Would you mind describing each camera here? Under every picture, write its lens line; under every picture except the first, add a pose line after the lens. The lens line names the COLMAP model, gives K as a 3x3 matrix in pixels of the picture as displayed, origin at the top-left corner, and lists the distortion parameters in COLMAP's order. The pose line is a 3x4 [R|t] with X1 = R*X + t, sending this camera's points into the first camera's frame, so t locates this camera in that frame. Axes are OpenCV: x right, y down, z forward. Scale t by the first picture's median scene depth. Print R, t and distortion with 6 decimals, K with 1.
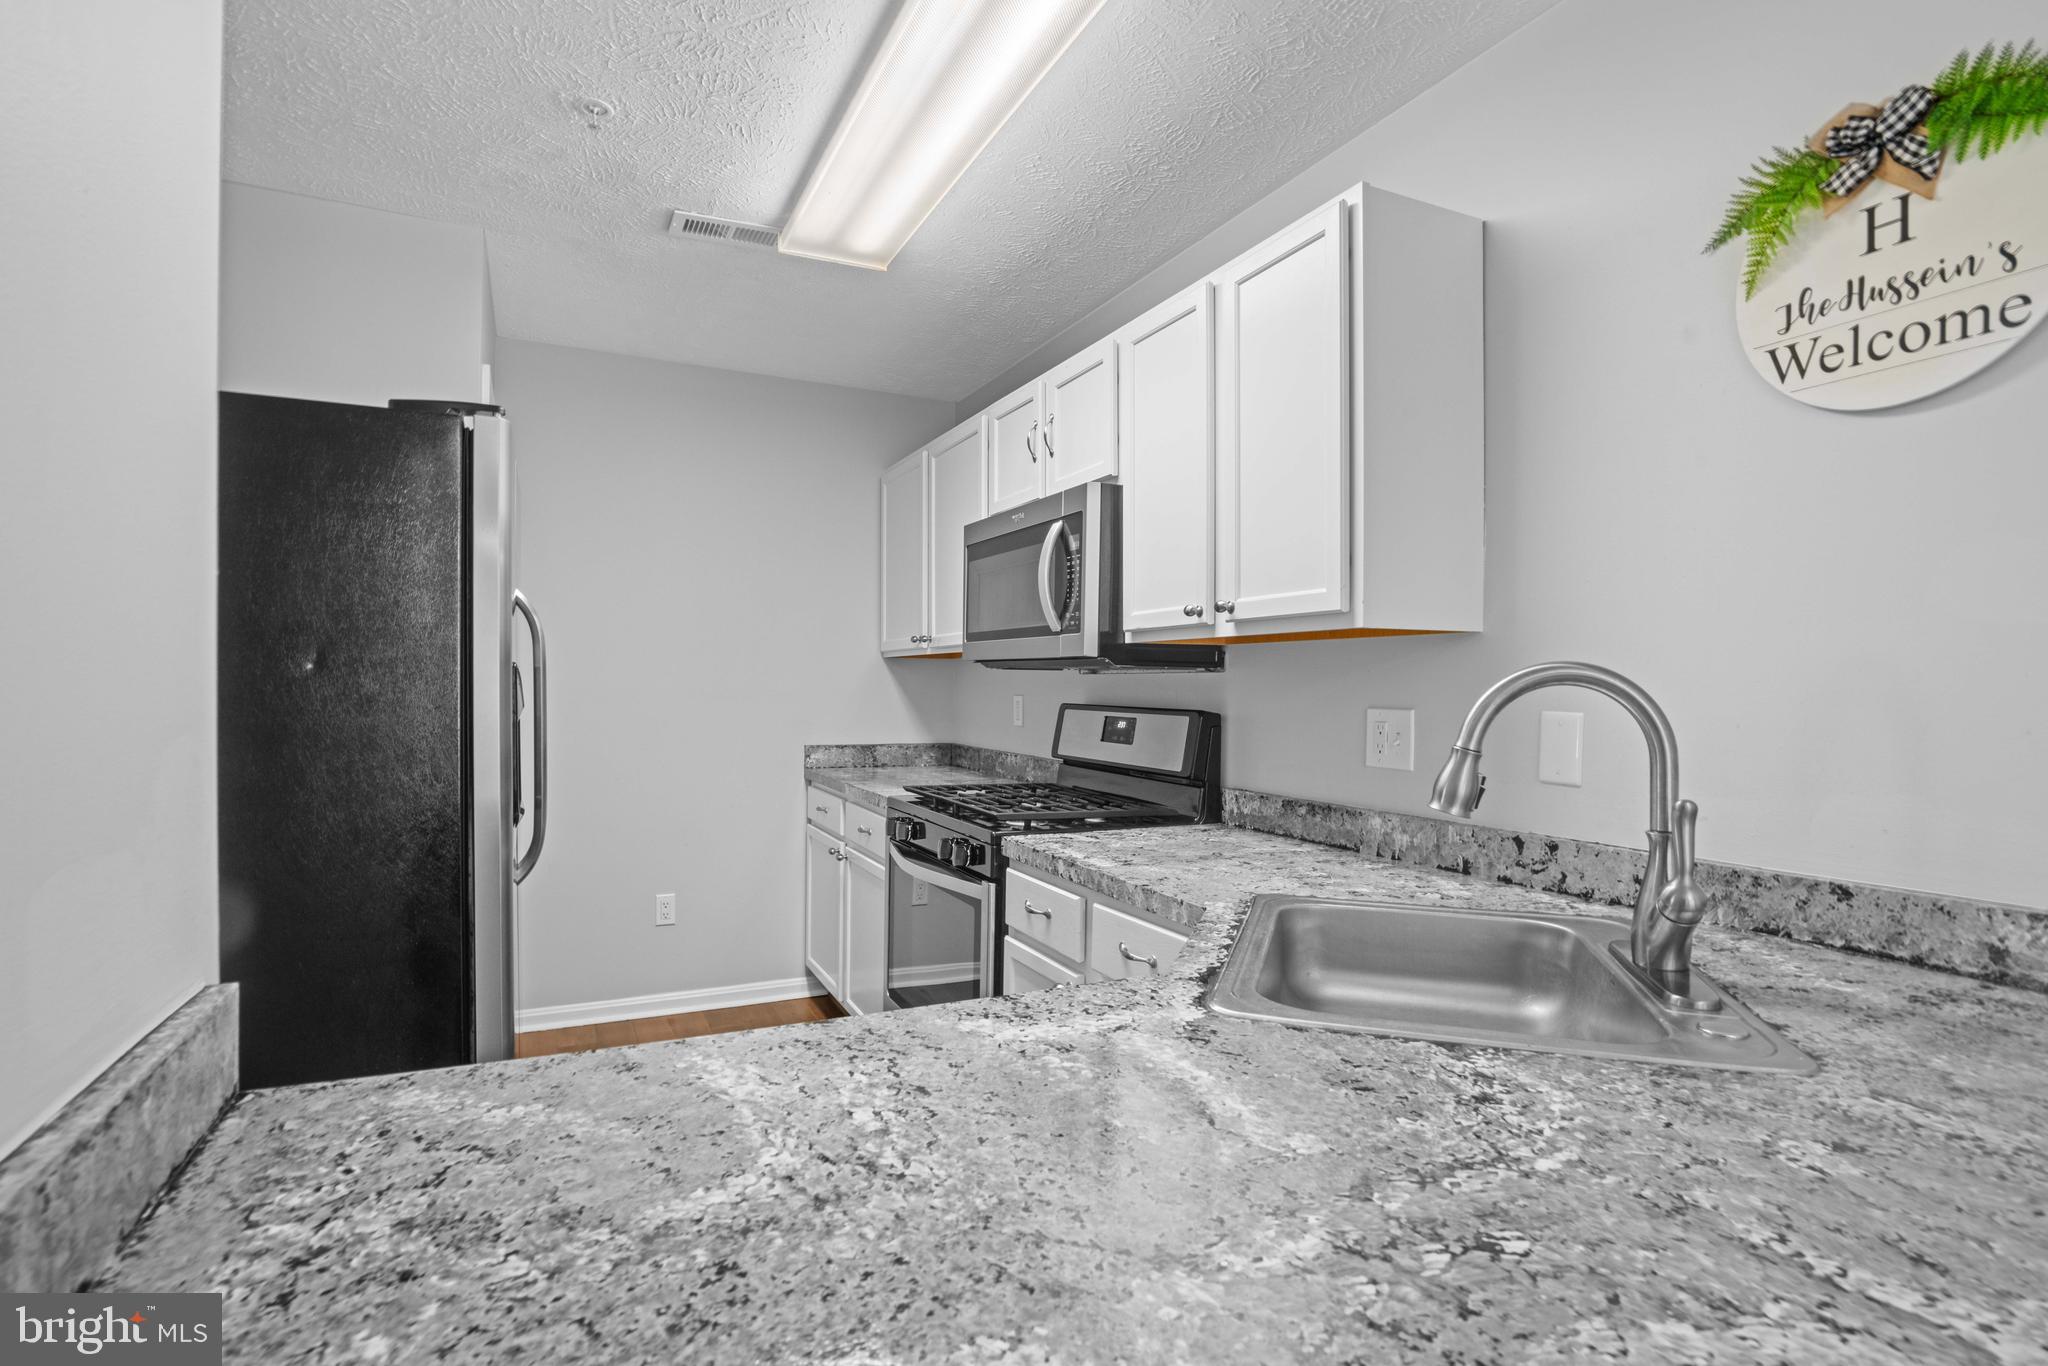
lens RADIAL K [[967.3, 0, 1014.0], [0, 967.3, 680.2], [0, 0, 1]] dist [-0.026005, 0.000172]
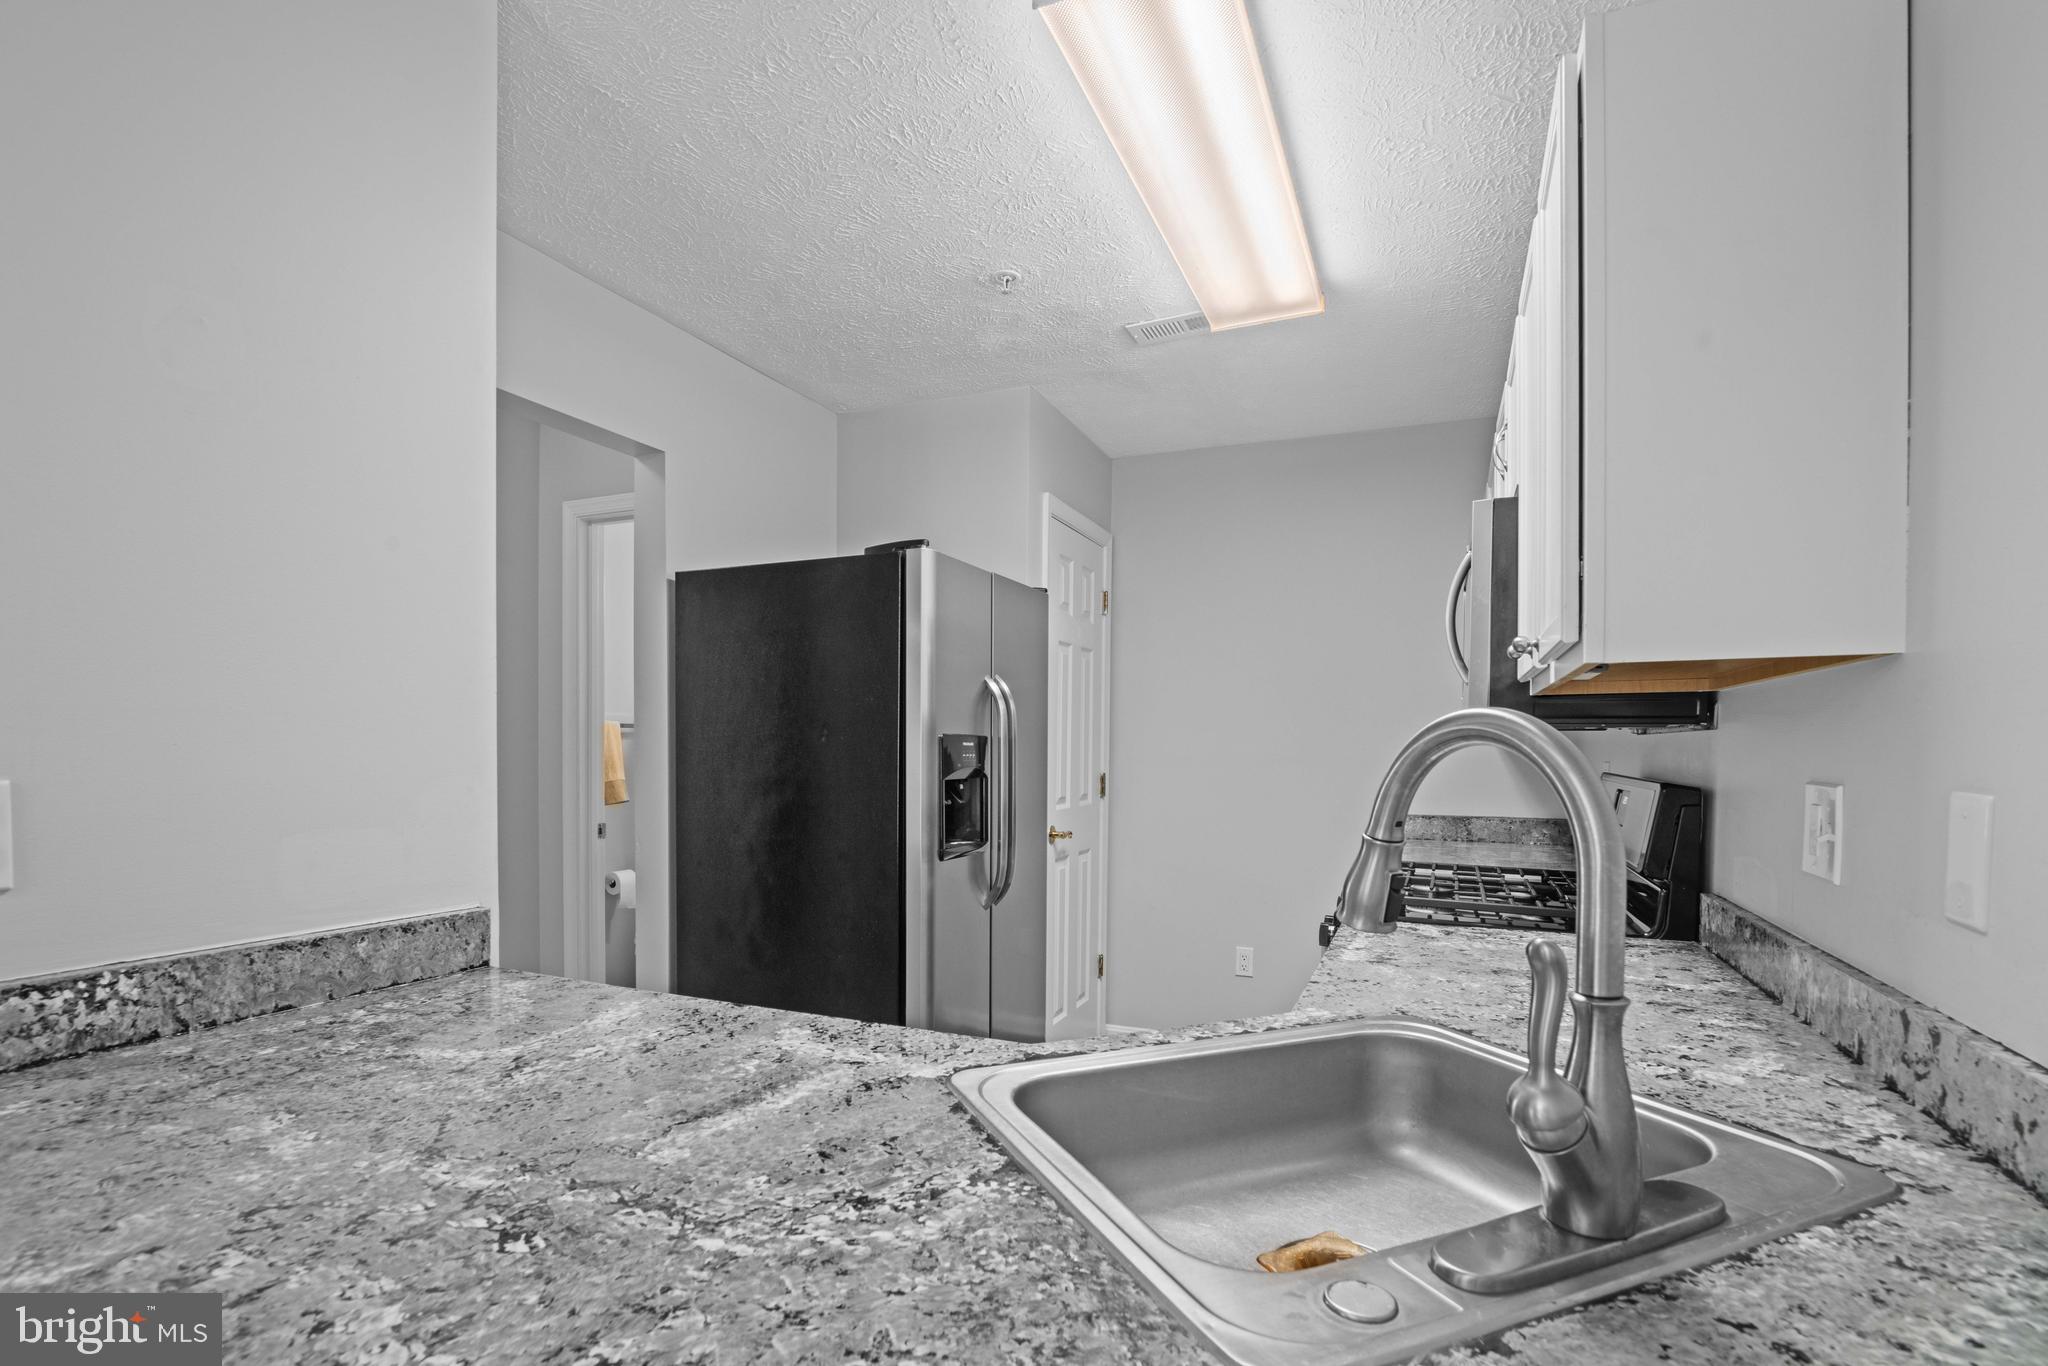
lens RADIAL K [[968.5, 0, 1027.4], [0, 968.5, 753.5], [0, 0, 1]] dist [-0.029267, -0.000218]
pose [[0.664505, -0.001143, -0.747283, 0.997569], [0.006259, 0.999972, 0.004037, 0.007309], [0.747258, -0.007360, 0.664494, 0.400032]]
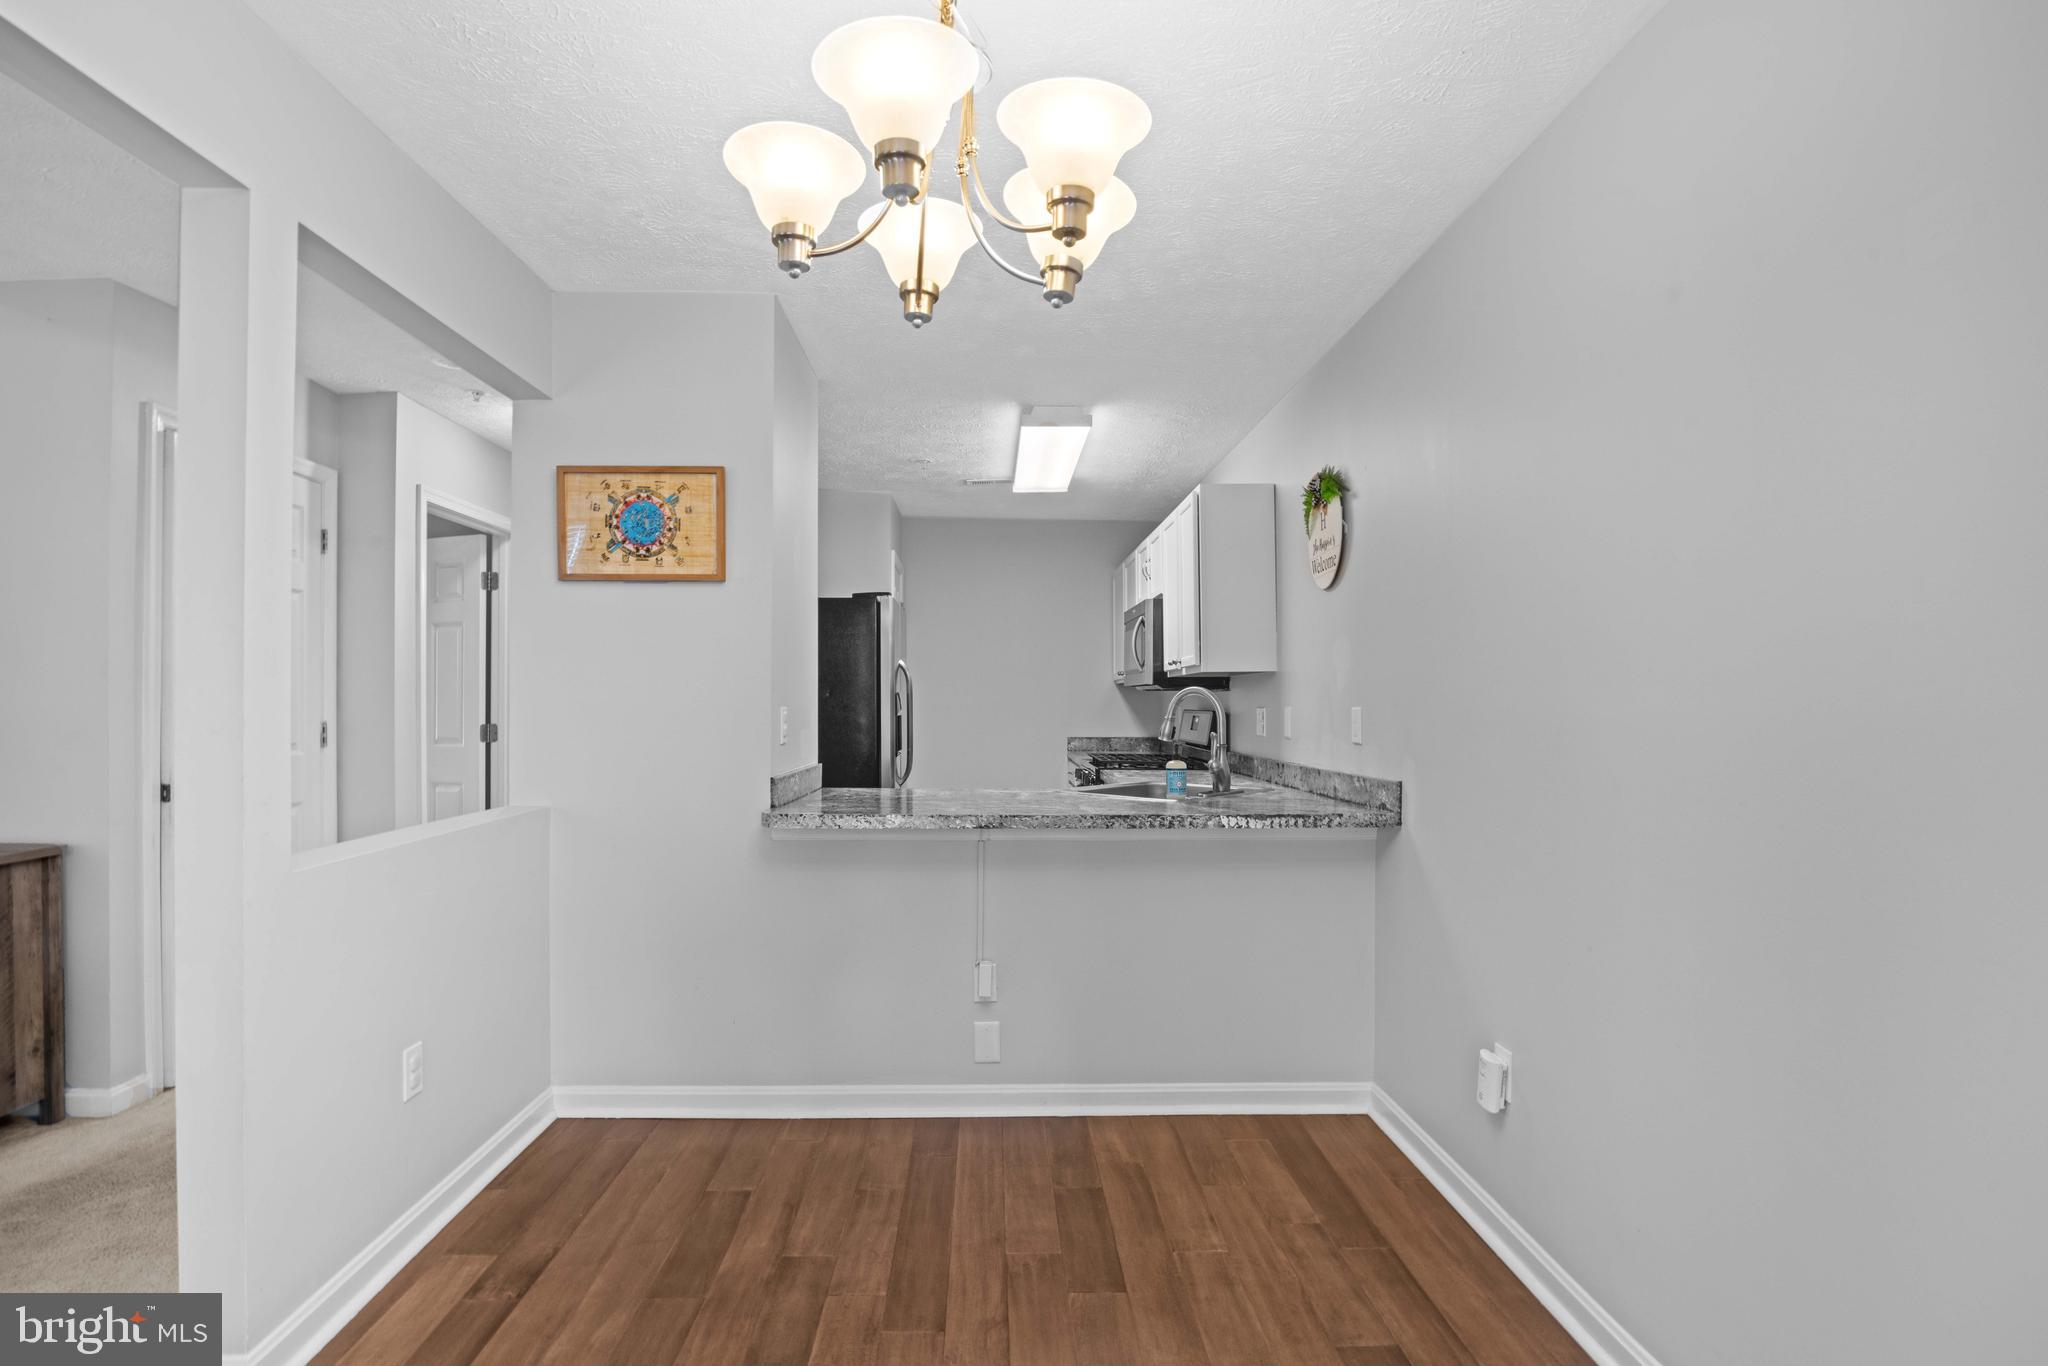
lens RADIAL K [[1008.7, 0, 1024.0], [0, 1008.7, 683.0], [0, 0, 1]] dist [0.003427, 0.000223]
pose [[0.920486, -0.016762, -0.390417, 1.523820], [0.010664, 0.999785, -0.017780, 0.017959], [0.390631, 0.012203, 0.920466, -2.421007]]
